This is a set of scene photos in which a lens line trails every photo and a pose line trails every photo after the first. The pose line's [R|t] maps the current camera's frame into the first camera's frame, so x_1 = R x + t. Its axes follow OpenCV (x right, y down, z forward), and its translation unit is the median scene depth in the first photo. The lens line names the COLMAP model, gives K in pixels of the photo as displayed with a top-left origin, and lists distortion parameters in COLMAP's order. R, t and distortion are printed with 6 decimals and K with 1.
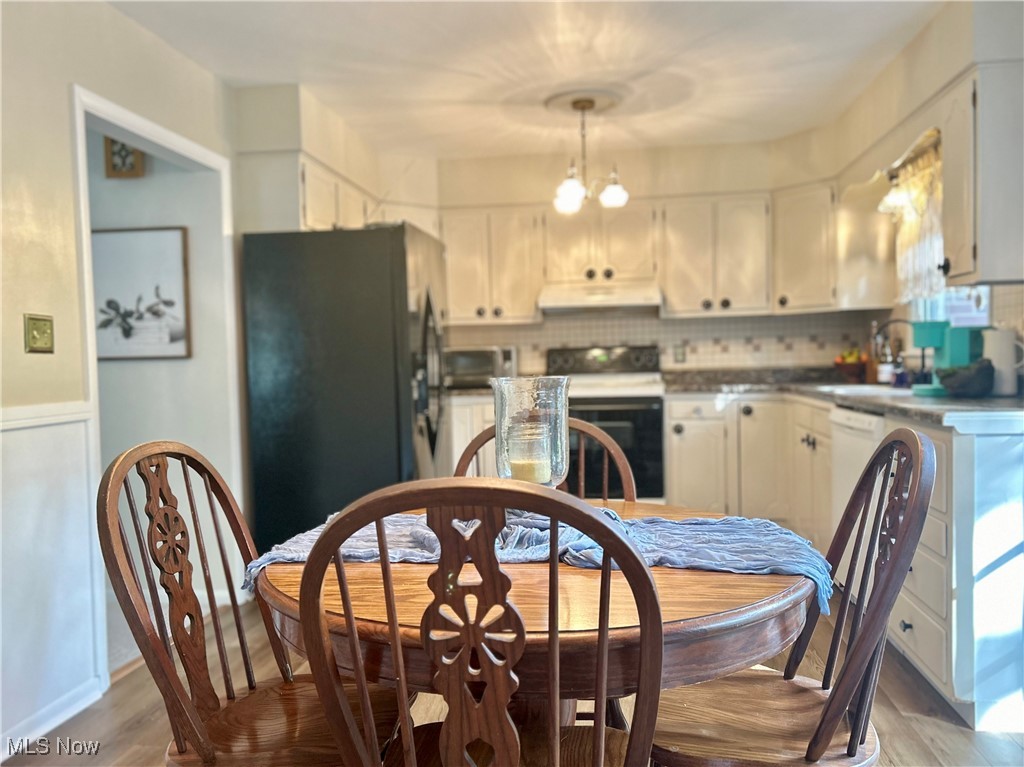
lens RADIAL K [[786.8, 0, 512.4], [0, 786.8, 404.1], [0, 0, 1]] dist [0.079468, -0.099595]
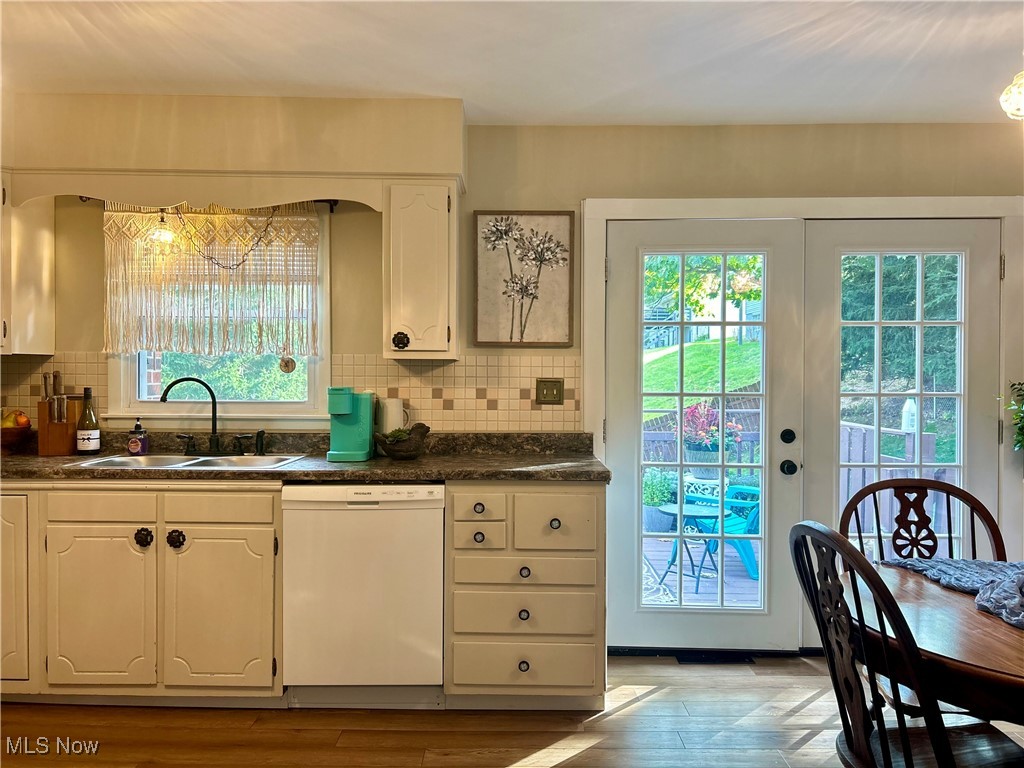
lens RADIAL K [[754.7, 0, 509.9], [0, 754.7, 400.1], [0, 0, 1]] dist [0.068460, -0.091314]
pose [[-0.121728, -0.014124, 0.992463, -0.371670], [0.054620, 0.998288, 0.020906, -0.077929], [-0.991059, 0.056753, -0.120749, 0.734412]]
